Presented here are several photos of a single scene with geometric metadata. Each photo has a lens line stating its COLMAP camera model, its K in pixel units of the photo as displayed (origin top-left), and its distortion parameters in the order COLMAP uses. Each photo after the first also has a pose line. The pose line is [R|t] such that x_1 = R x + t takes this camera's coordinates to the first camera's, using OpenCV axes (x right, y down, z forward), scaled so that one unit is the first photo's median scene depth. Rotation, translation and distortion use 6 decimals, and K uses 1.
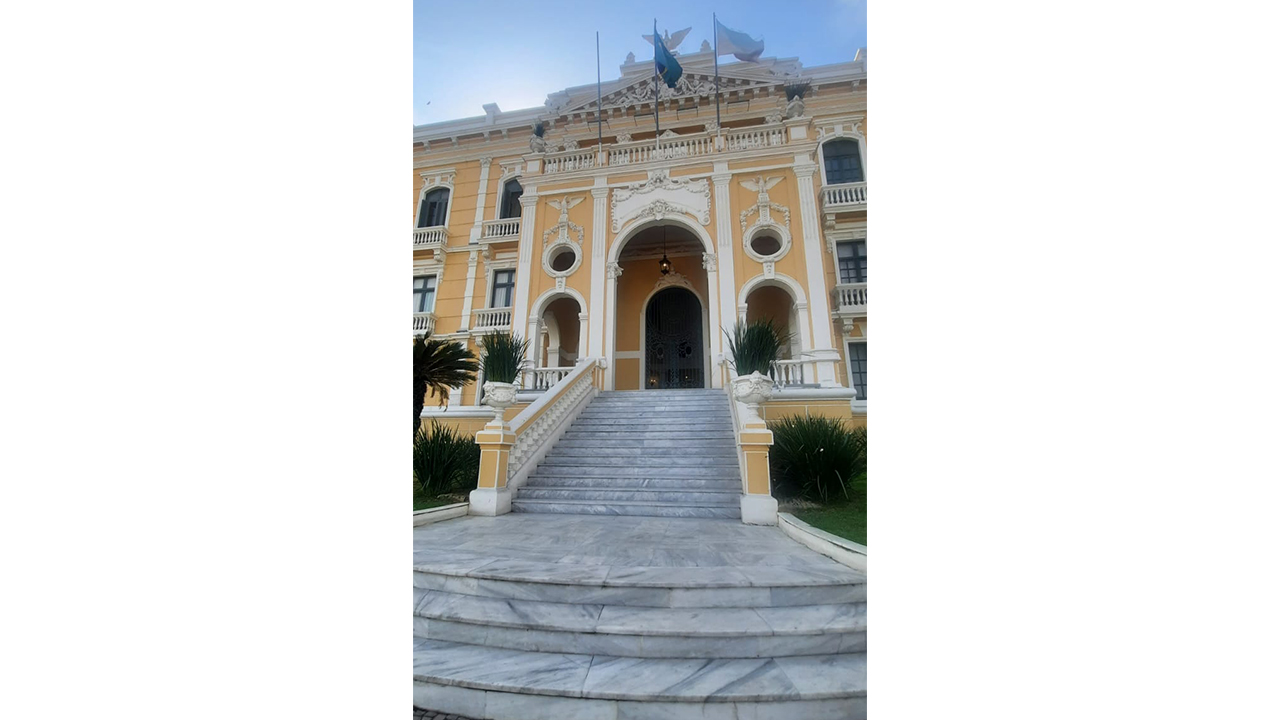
lens RADIAL K [[420.6, 0, 633.0], [0, 420.6, 359.0], [0, 0, 1]] dist [-0.001382, 0.000000]
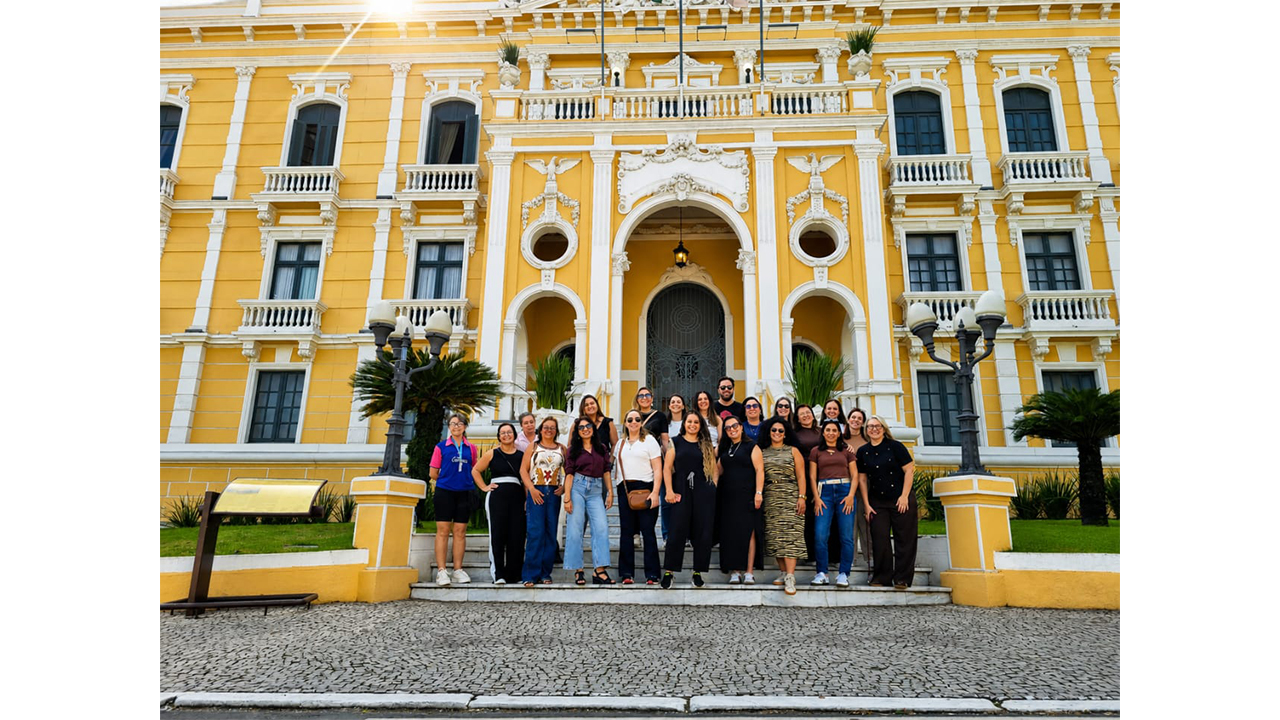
lens RADIAL K [[840.6, 0, 642.1], [0, 840.6, 359.6], [0, 0, 1]] dist [0.073518, 0.000254]
pose [[0.989622, 0.035534, 0.139236, -0.204217], [-0.033300, 0.999277, -0.018346, -0.013944], [-0.139787, 0.013519, 0.990089, -0.475150]]
